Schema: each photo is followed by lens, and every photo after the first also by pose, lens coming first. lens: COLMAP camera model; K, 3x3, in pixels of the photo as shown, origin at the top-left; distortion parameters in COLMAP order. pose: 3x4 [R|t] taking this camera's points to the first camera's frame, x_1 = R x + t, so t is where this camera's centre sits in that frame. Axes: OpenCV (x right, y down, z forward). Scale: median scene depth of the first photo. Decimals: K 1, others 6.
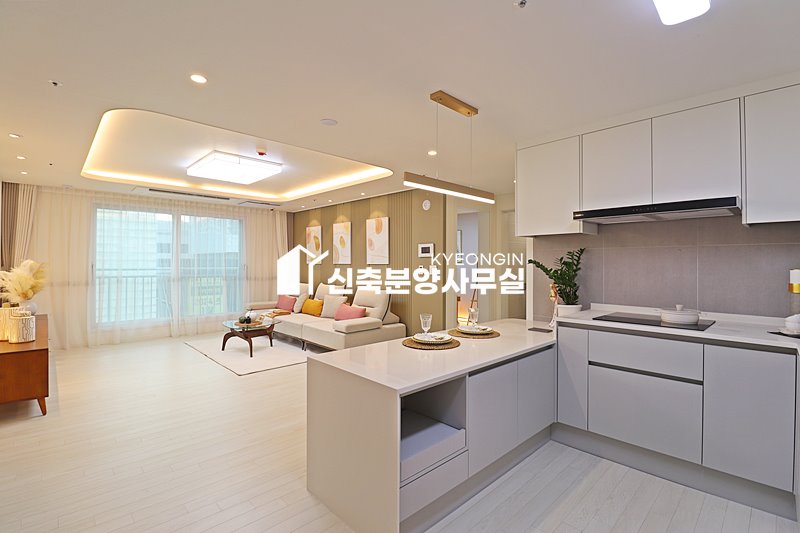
lens RADIAL K [[367.9, 0, 404.0], [0, 367.9, 261.0], [0, 0, 1]] dist [-0.003090, -0.011633]
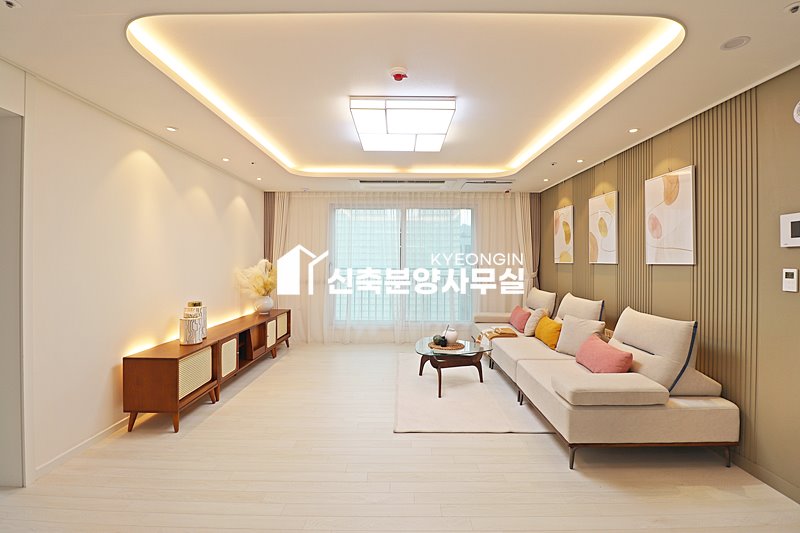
lens RADIAL K [[367.9, 0, 402.4], [0, 367.9, 262.0], [0, 0, 1]] dist [-0.003090, -0.011633]
pose [[0.713756, 0.000235, -0.700395, 0.022798], [0.002819, 0.999991, 0.003208, 0.002924], [0.700389, -0.004264, 0.713749, 0.469946]]
